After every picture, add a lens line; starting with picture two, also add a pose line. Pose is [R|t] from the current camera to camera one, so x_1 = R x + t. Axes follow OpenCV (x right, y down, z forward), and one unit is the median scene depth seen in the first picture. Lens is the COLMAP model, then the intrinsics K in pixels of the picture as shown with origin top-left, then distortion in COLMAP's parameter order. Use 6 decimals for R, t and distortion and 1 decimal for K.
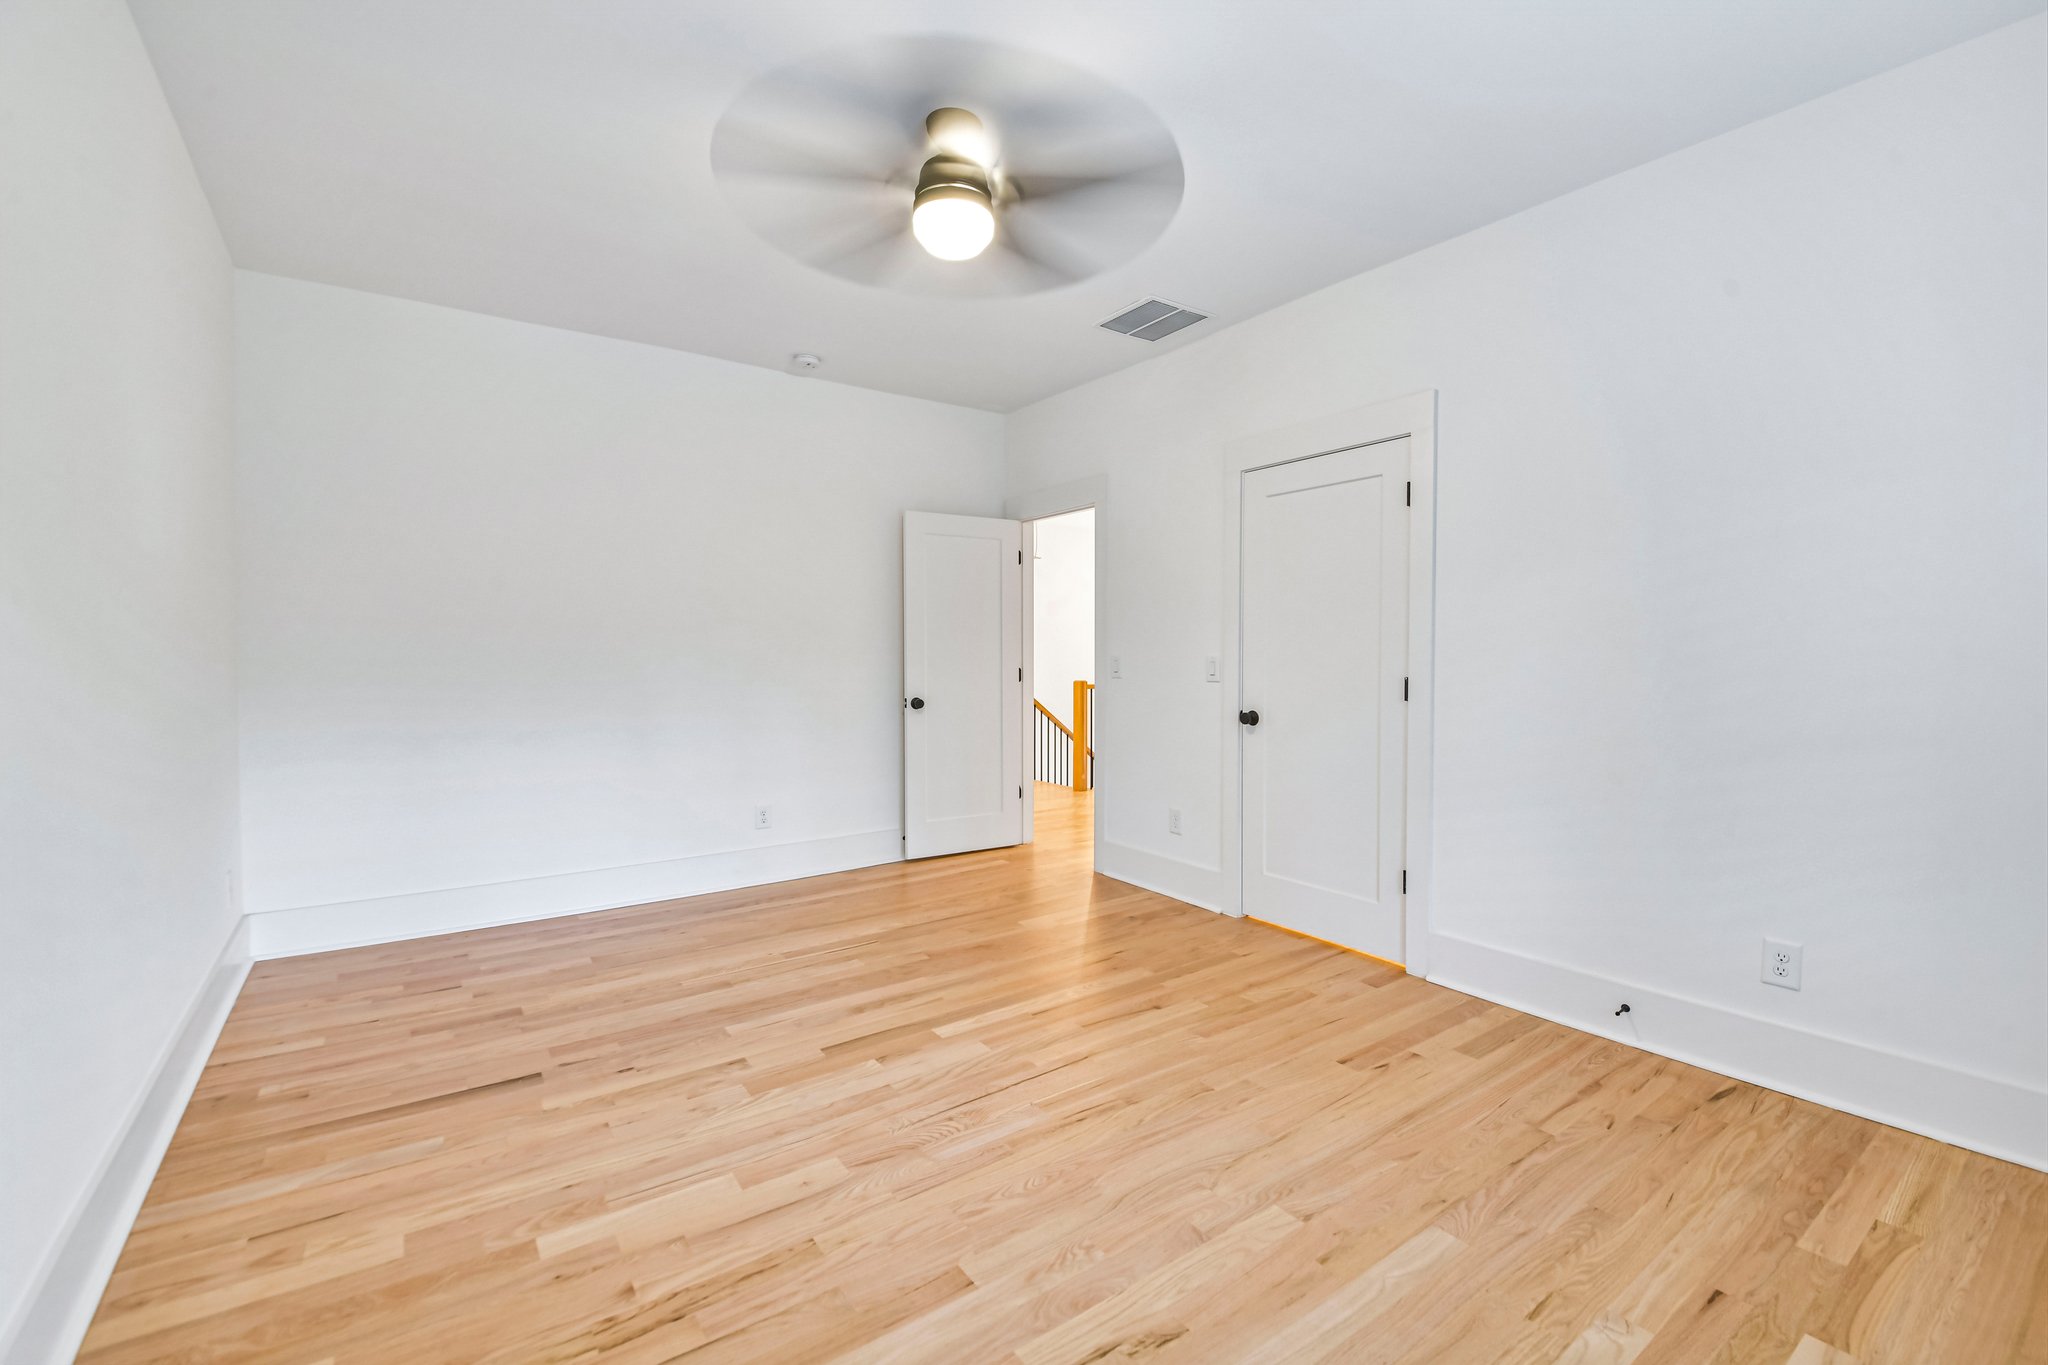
lens RADIAL K [[879.7, 0, 1021.2], [0, 879.7, 675.7], [0, 0, 1]] dist [0.009712, -0.013066]
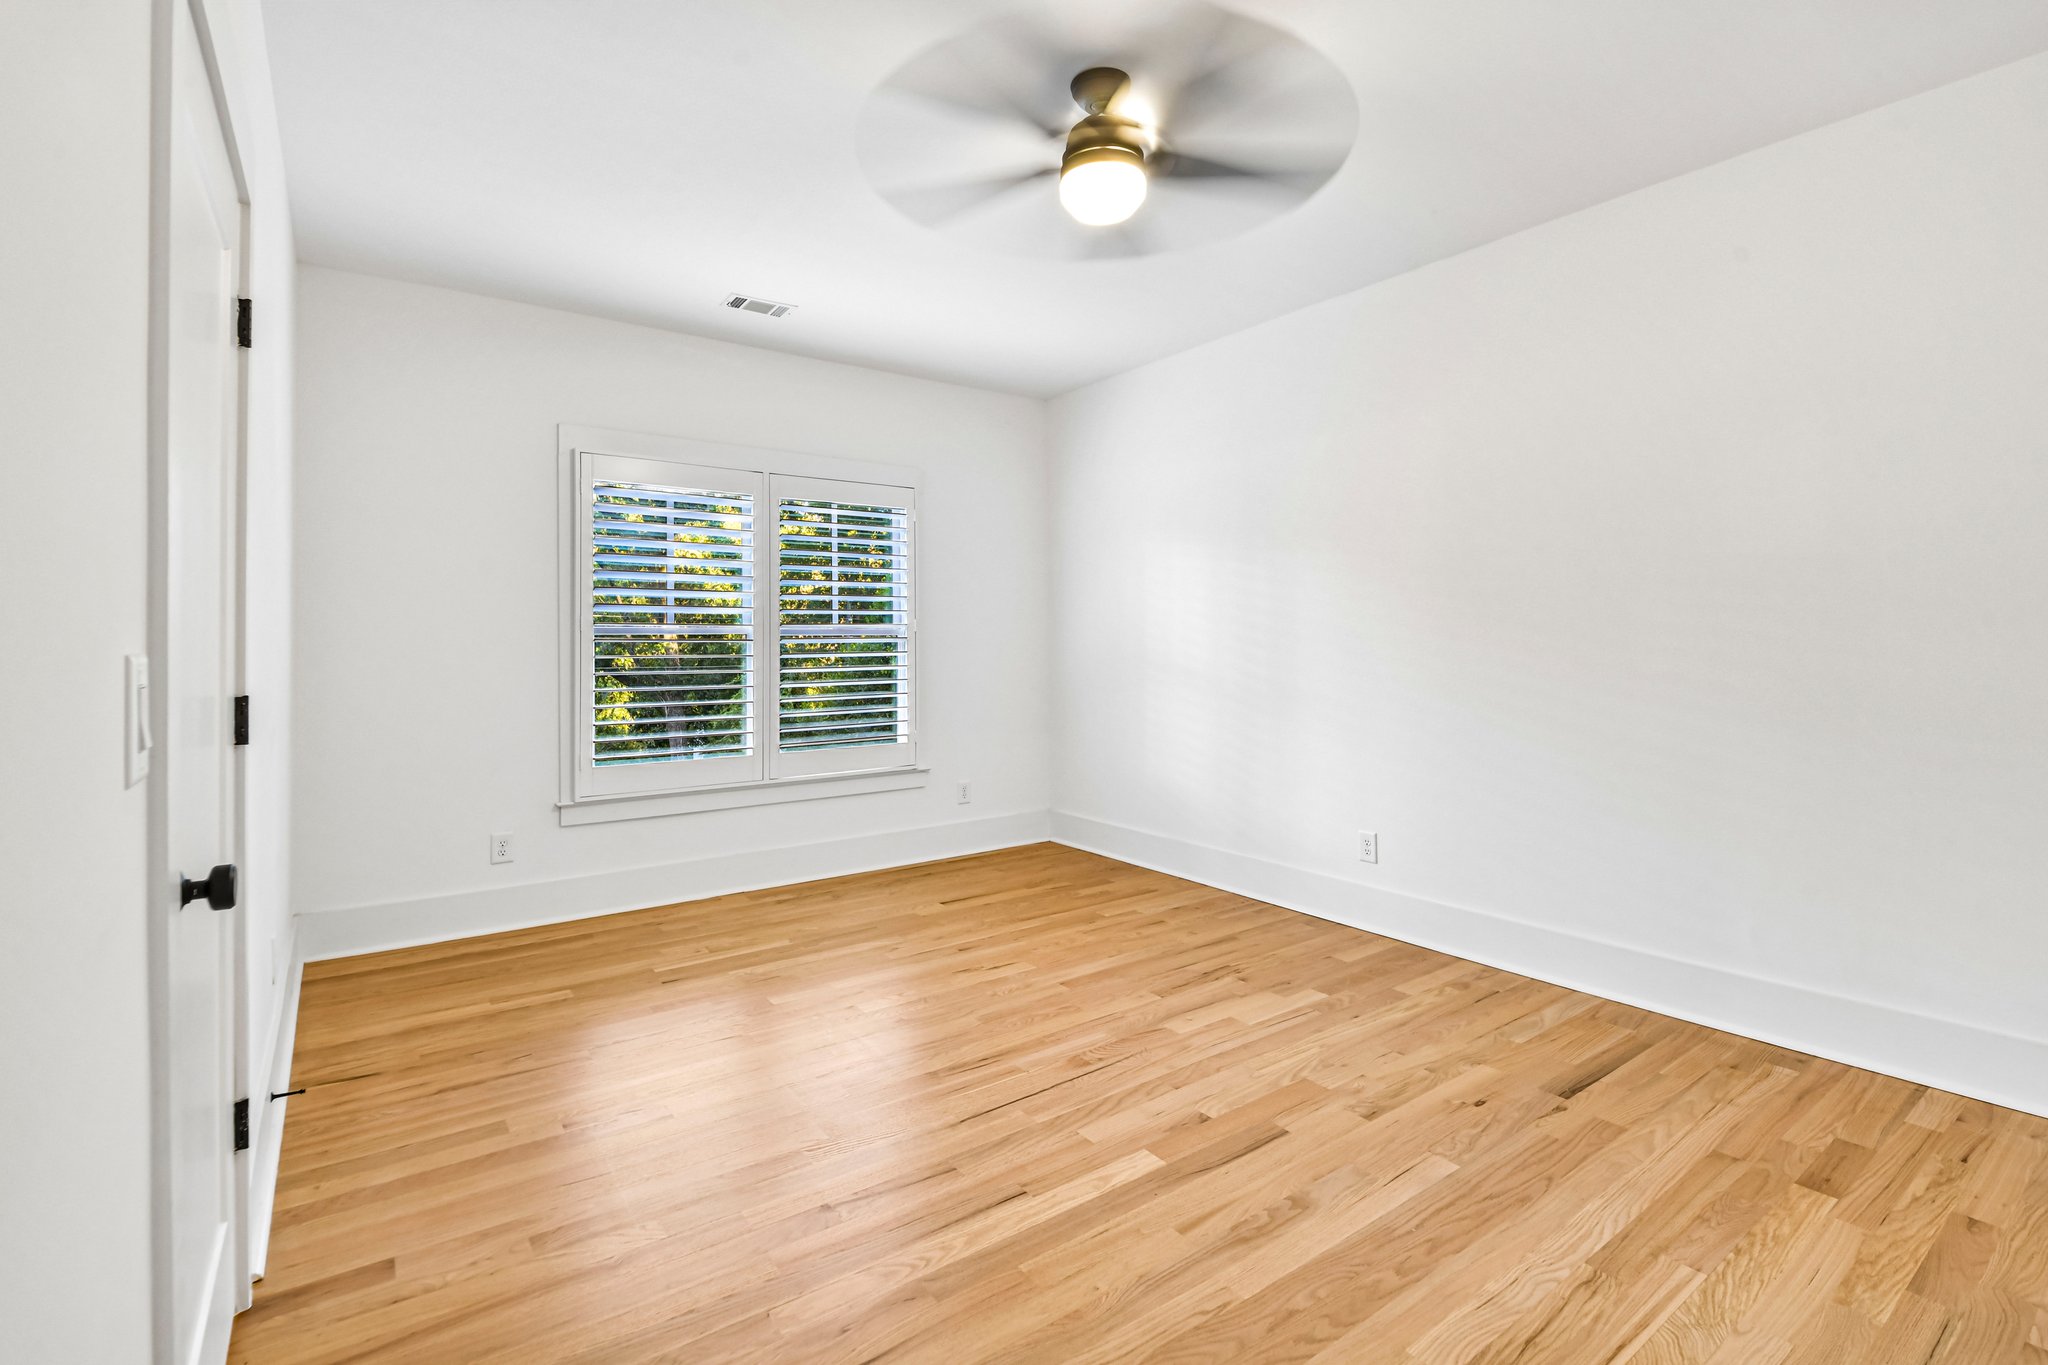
lens RADIAL K [[920.5, 0, 1025.1], [0, 920.5, 665.2], [0, 0, 1]] dist [0.000531, -0.000045]
pose [[-0.999974, 0.005189, -0.004996, 0.016864], [0.004940, 0.998805, 0.048615, -0.047589], [0.005242, 0.048589, -0.998805, 1.982229]]
